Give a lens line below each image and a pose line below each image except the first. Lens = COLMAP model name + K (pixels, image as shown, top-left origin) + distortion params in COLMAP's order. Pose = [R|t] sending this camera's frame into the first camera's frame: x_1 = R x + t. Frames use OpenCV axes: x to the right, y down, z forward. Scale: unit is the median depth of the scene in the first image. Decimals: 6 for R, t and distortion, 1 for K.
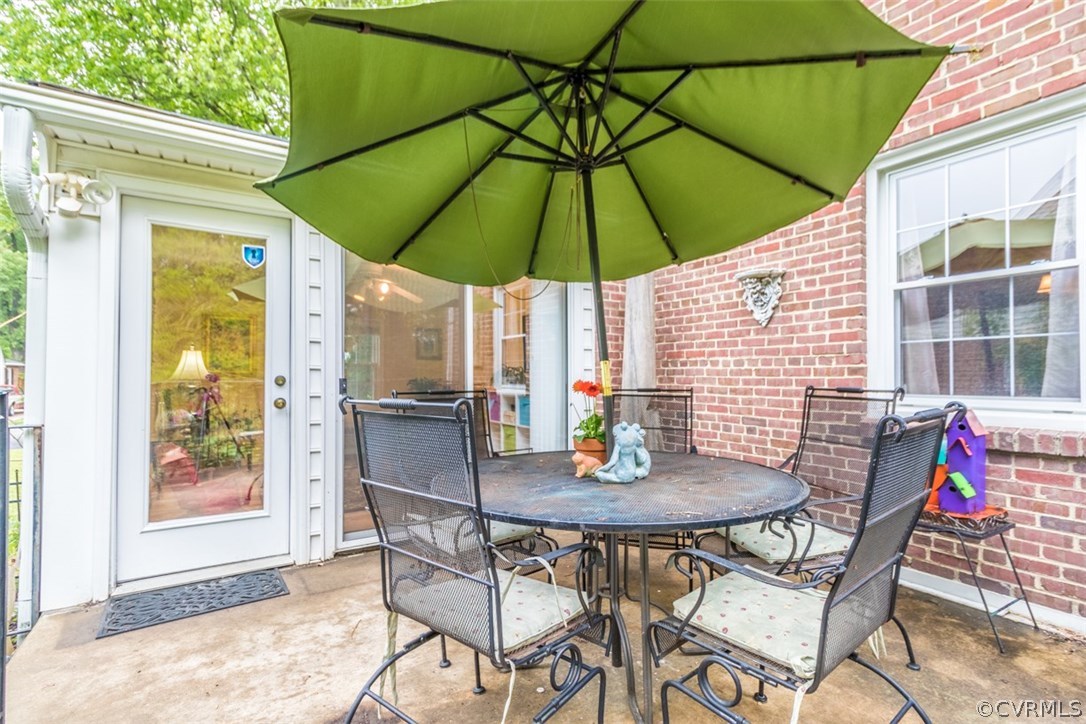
lens RADIAL K [[505.2, 0, 544.0], [0, 505.2, 370.4], [0, 0, 1]] dist [-0.000404, -0.000163]
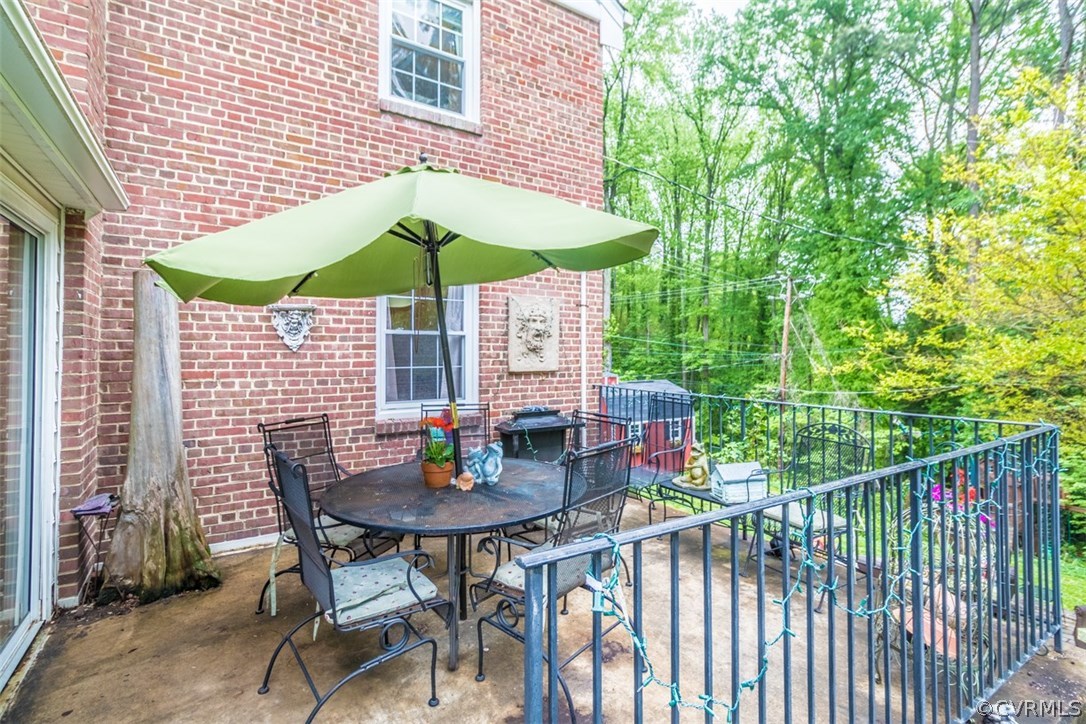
lens RADIAL K [[514.2, 0, 544.6], [0, 514.2, 348.1], [0, 0, 1]] dist [0.000473, 0.000054]
pose [[-0.001222, 0.007031, 0.999975, -0.745981], [-0.009350, 0.999931, -0.007042, -0.095514], [-0.999956, -0.009359, -0.001156, 0.453531]]
